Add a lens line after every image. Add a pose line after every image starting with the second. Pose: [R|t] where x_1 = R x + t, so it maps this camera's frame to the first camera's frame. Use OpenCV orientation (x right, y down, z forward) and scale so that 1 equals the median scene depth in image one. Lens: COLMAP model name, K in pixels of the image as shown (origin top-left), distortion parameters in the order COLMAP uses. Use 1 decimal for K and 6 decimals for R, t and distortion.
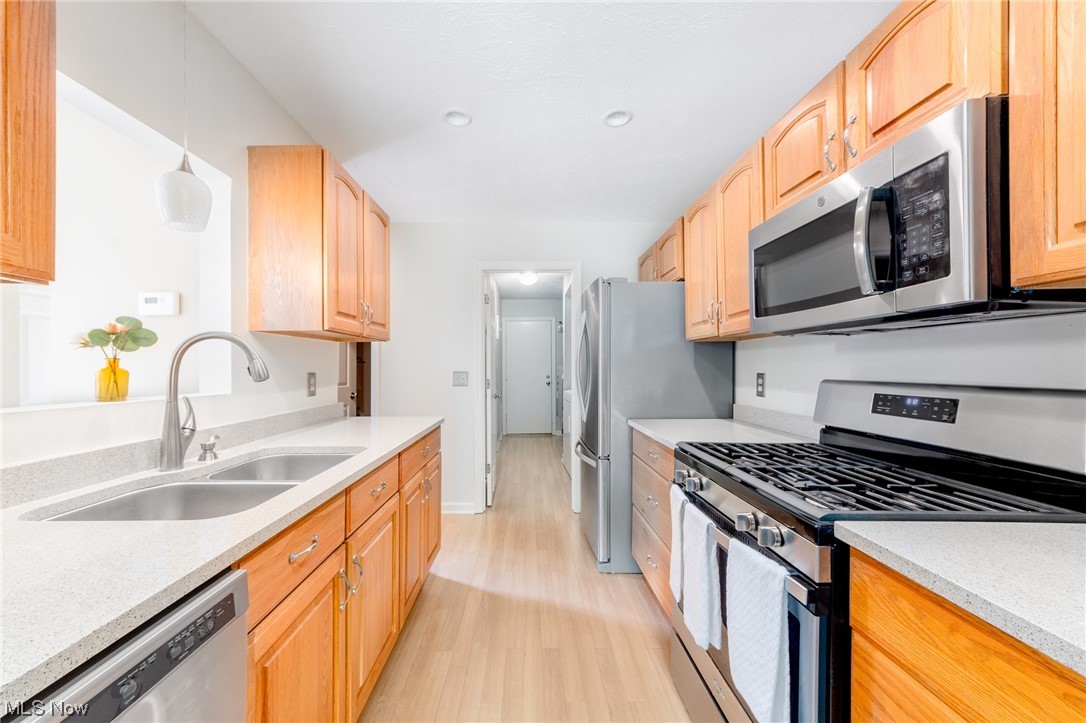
lens RADIAL K [[397.9, 0, 540.9], [0, 397.9, 362.6], [0, 0, 1]] dist [-0.002304, -0.000028]
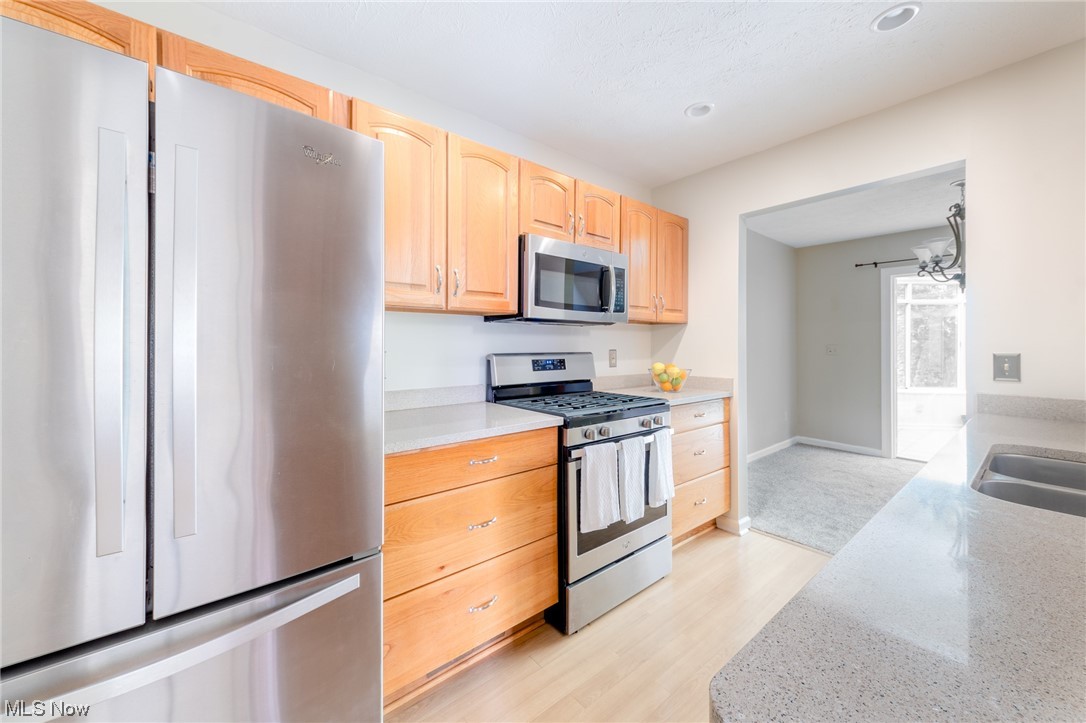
lens RADIAL K [[397.9, 0, 541.7], [0, 397.9, 352.4], [0, 0, 1]] dist [-0.002304, -0.000028]
pose [[-0.606237, 0.000212, 0.795284, -0.567214], [-0.003445, 0.999990, -0.002893, 0.052081], [-0.795276, -0.004493, -0.606230, 2.071144]]
